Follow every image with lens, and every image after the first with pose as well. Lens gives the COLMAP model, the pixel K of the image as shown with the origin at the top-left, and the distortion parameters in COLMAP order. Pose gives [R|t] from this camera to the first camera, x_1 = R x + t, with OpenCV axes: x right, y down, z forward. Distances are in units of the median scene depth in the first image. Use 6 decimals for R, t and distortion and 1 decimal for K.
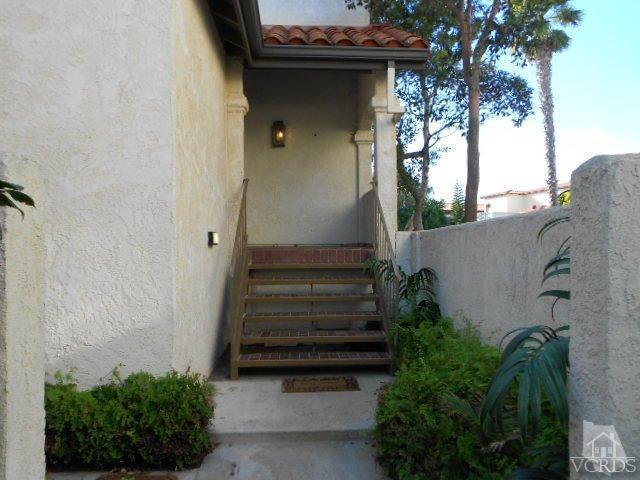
lens RADIAL K [[498.4, 0, 317.4], [0, 498.4, 239.7], [0, 0, 1]] dist [-0.003557, 0.013263]
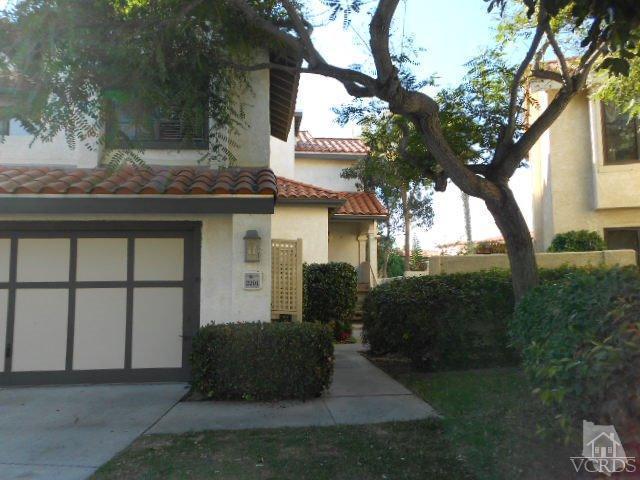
lens RADIAL K [[498.4, 0, 320.2], [0, 498.4, 240.5], [0, 0, 1]] dist [-0.003557, 0.013263]
pose [[0.997174, 0.001235, 0.075112, -0.237096], [0.005369, 0.996136, -0.087658, 0.010367], [-0.074930, 0.087814, 0.993315, -1.120570]]
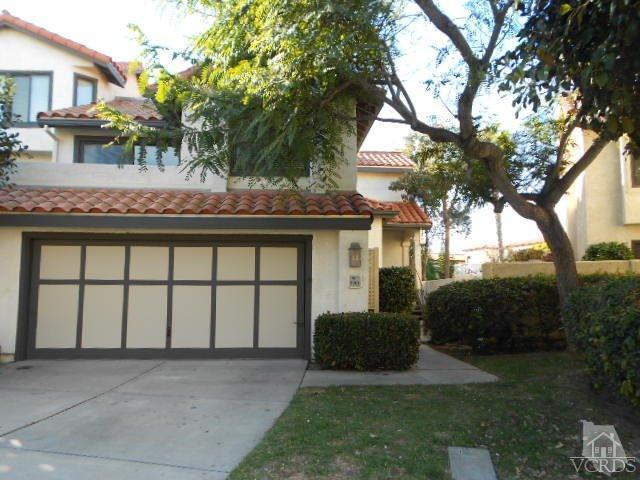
lens RADIAL K [[498.4, 0, 320.8], [0, 498.4, 240.4], [0, 0, 1]] dist [-0.003557, 0.013263]
pose [[0.999449, 0.009779, 0.031734, -0.363152], [-0.006828, 0.995753, -0.091807, 0.014185], [-0.032497, 0.091540, 0.995271, -1.318373]]
